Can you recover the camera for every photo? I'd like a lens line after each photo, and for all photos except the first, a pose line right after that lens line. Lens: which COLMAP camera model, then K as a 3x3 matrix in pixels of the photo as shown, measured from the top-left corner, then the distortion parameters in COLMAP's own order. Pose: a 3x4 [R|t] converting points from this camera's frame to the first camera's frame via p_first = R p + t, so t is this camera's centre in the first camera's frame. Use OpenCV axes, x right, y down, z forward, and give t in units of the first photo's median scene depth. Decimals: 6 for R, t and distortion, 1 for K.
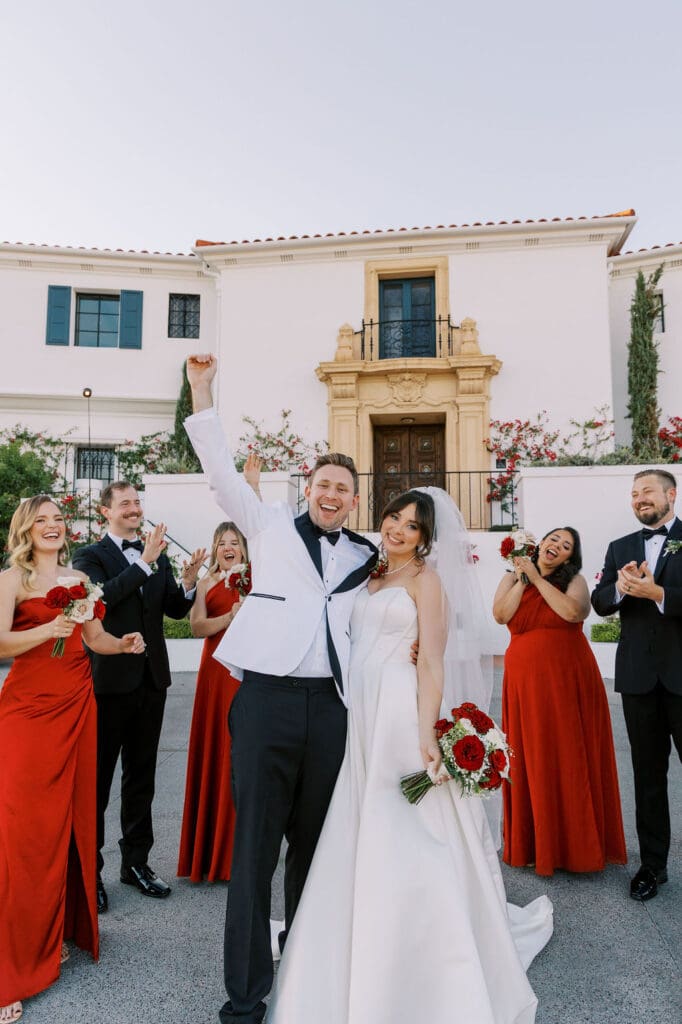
lens RADIAL K [[686.8, 0, 341.0], [0, 686.8, 512.0], [0, 0, 1]] dist [0.001767, 0.000109]
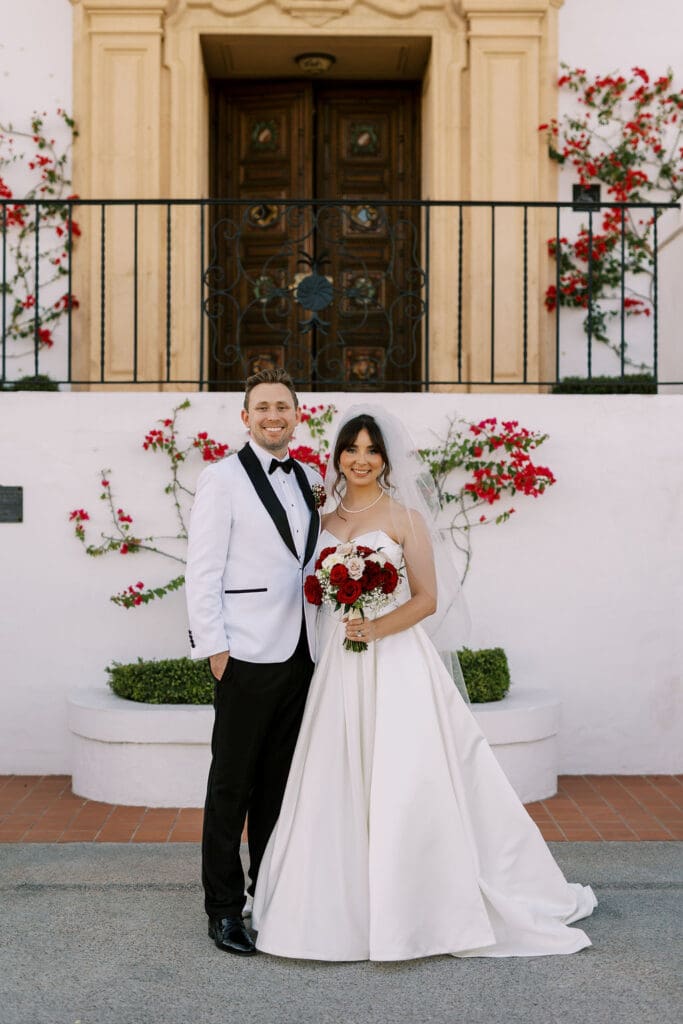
lens RADIAL K [[1526.0, 0, 341.5], [0, 1526.0, 512.0], [0, 0, 1]] dist [-0.019002, 0.010679]
pose [[0.988915, 0.001493, 0.148477, 0.000274], [-0.015963, 0.995223, 0.096313, 0.013814], [-0.147624, -0.097616, 0.984215, 0.256809]]
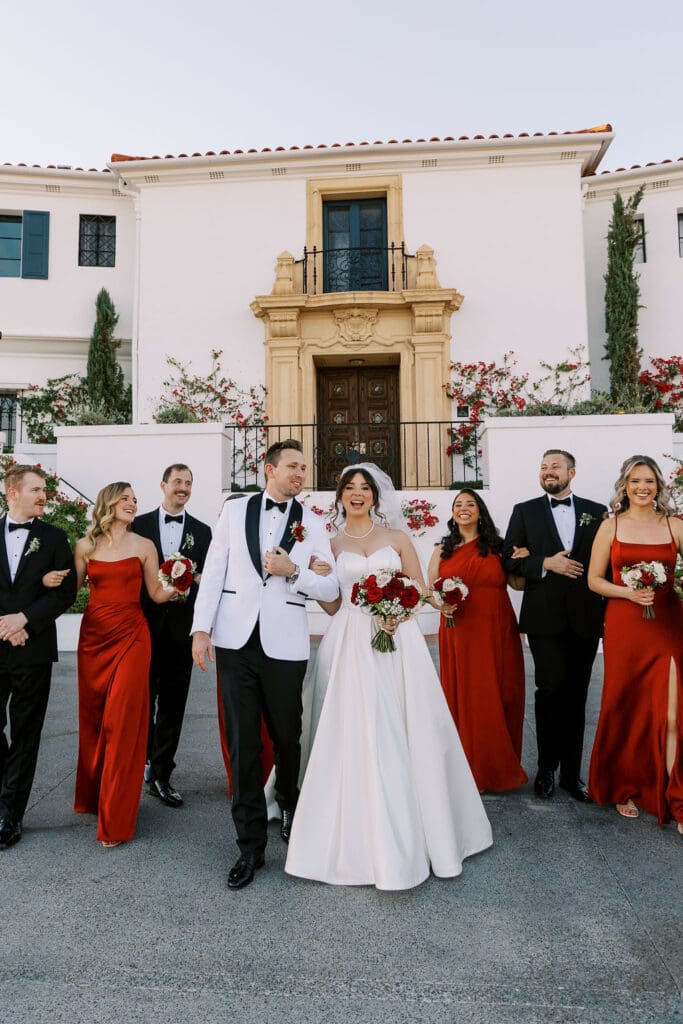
lens RADIAL K [[824.6, 0, 293.9], [0, 824.6, 457.3], [0, 0, 1]] dist [-0.001341, -0.000238]
pose [[0.999613, -0.003774, 0.027577, -0.012195], [0.003958, 0.999970, -0.006633, -0.005775], [-0.027551, 0.006740, 0.999598, -0.047317]]
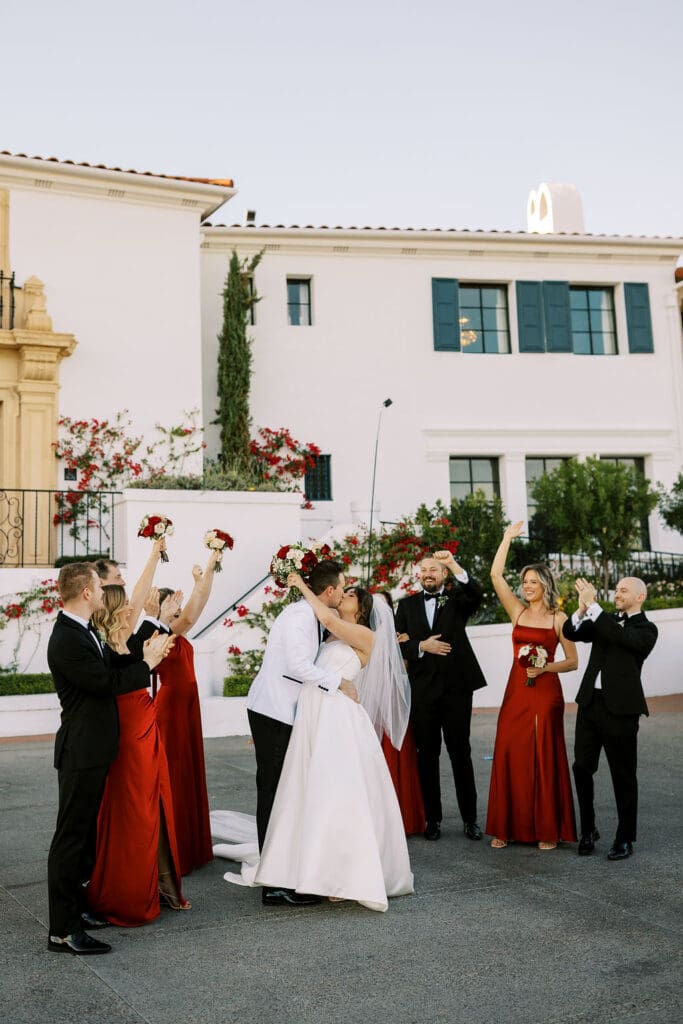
lens RADIAL K [[1161.9, 0, 338.9], [0, 1161.9, 423.7], [0, 0, 1]] dist [-0.172598, 0.631572]
pose [[0.814736, 0.068258, 0.575800, -0.263294], [-0.025688, 0.996321, -0.081760, -0.029551], [-0.579262, 0.051822, 0.813492, -0.212975]]
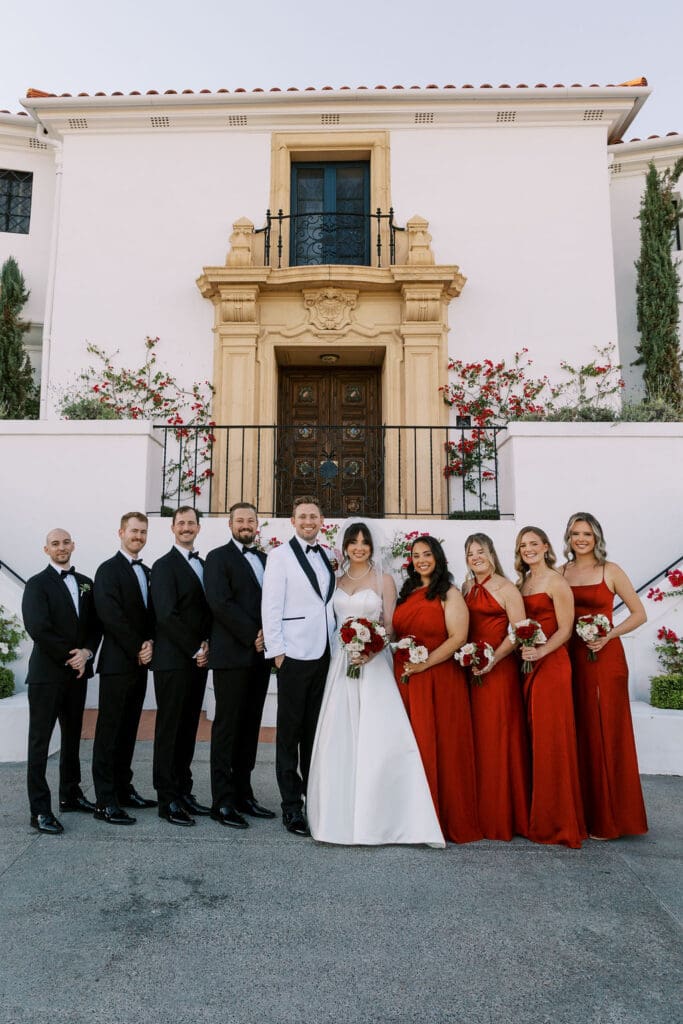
lens RADIAL K [[809.3, 0, 295.6], [0, 809.3, 444.8], [0, 0, 1]] dist [0.009087, 0.006423]
pose [[0.995967, 0.025179, 0.086112, -0.004978], [-0.019108, 0.997321, -0.070615, 0.012632], [-0.087659, 0.068685, 0.993780, 0.206325]]
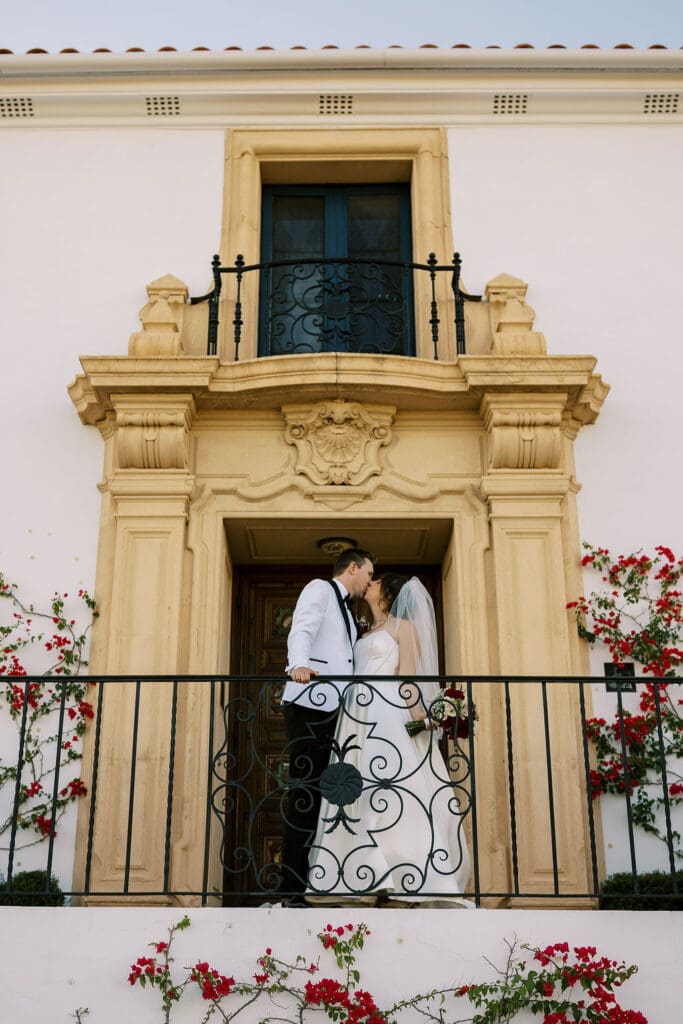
lens RADIAL K [[1230.7, 0, 310.8], [0, 1230.7, 477.4], [0, 0, 1]] dist [0.003964, 0.008470]
pose [[0.993361, 0.046567, 0.105191, 0.019586], [-0.016161, 0.961830, -0.273169, 0.000802], [-0.113896, 0.269656, 0.956197, 0.427315]]
